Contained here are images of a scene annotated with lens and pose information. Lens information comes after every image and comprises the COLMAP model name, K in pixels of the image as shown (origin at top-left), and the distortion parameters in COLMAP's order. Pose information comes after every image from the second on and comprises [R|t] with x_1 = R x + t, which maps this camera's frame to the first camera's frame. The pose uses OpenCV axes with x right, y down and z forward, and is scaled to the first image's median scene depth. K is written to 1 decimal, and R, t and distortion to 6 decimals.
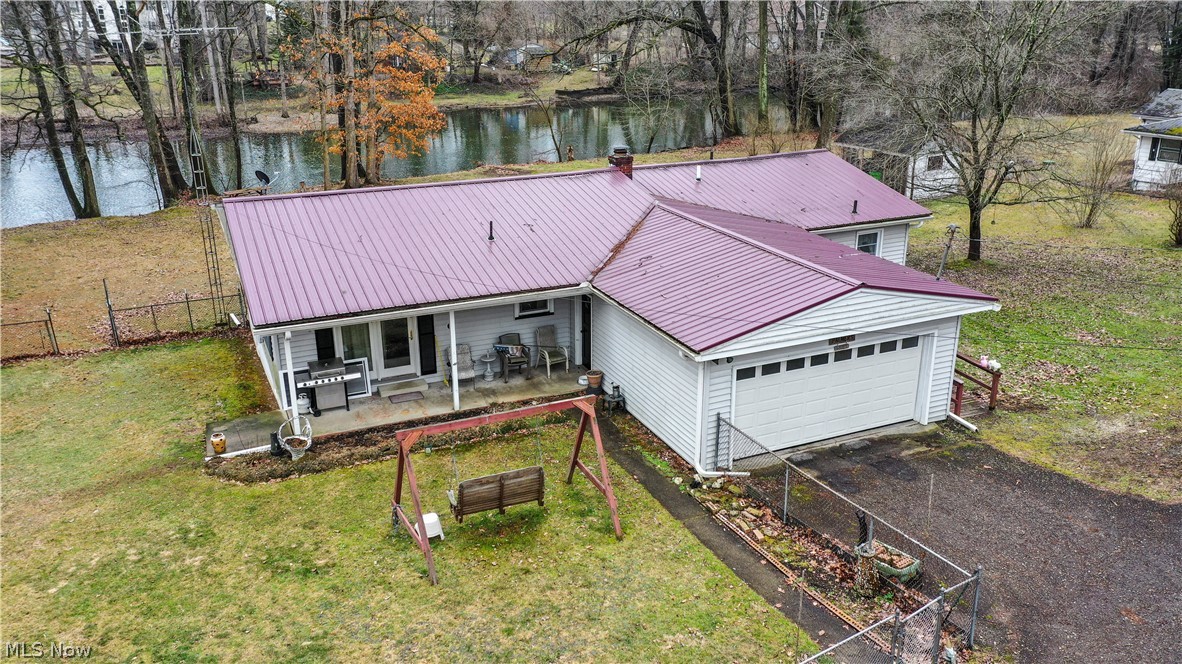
lens RADIAL K [[934.3, 0, 595.8], [0, 934.3, 332.7], [0, 0, 1]] dist [0.008629, -0.002445]
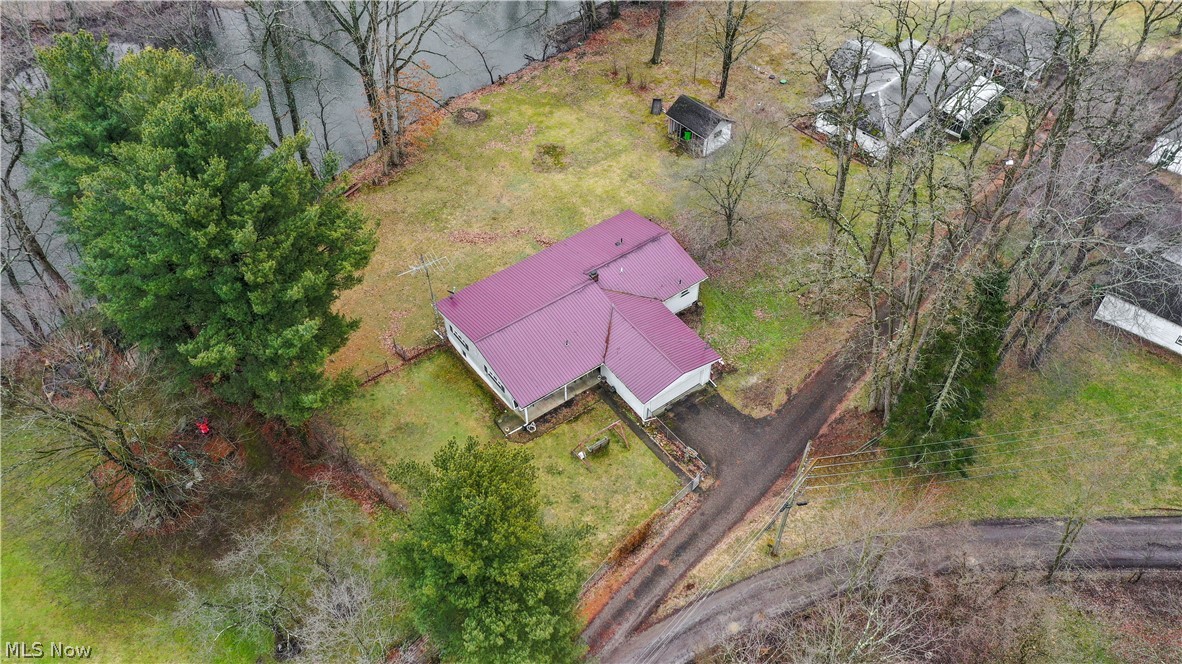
lens RADIAL K [[934.3, 0, 591.9], [0, 934.3, 332.0], [0, 0, 1]] dist [0.008629, -0.002445]
pose [[0.978614, -0.154392, 0.135937, -0.539187], [0.071264, 0.874356, 0.480025, -1.951852], [-0.192969, -0.460071, 0.866659, -2.020946]]
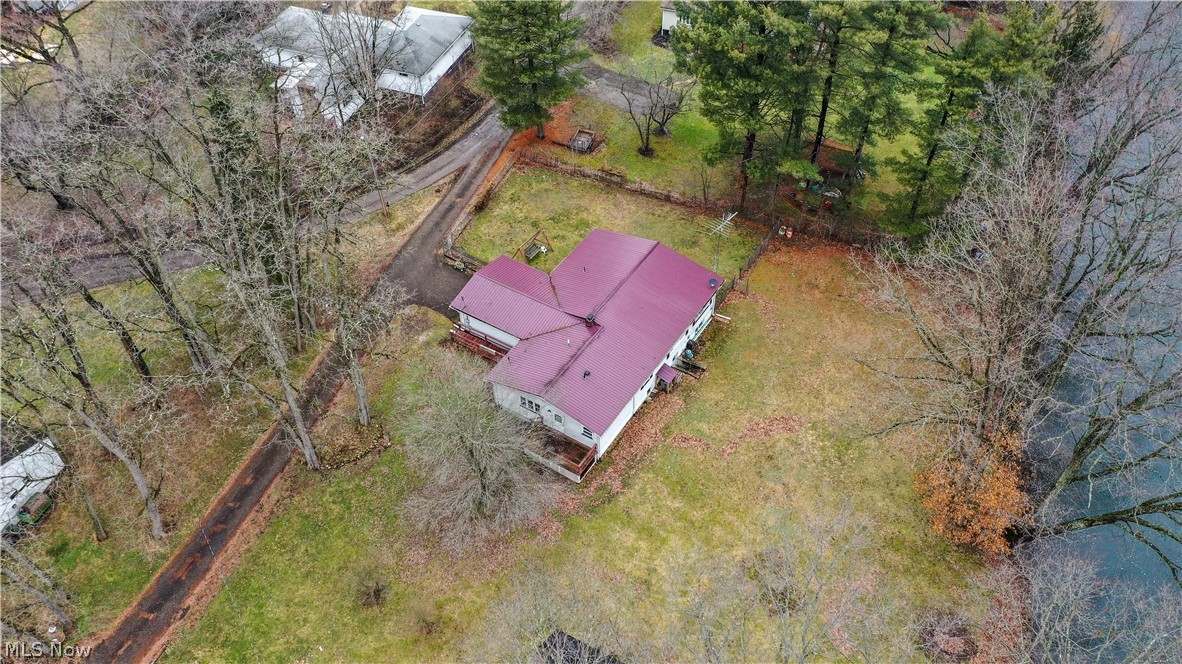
lens RADIAL K [[934.3, 0, 593.0], [0, 934.3, 331.8], [0, 0, 1]] dist [0.008629, -0.002445]
pose [[-0.835135, 0.387321, -0.390553, 1.573923], [-0.180516, 0.477717, 0.859768, -3.599000], [0.519580, 0.788523, -0.329041, 2.819821]]
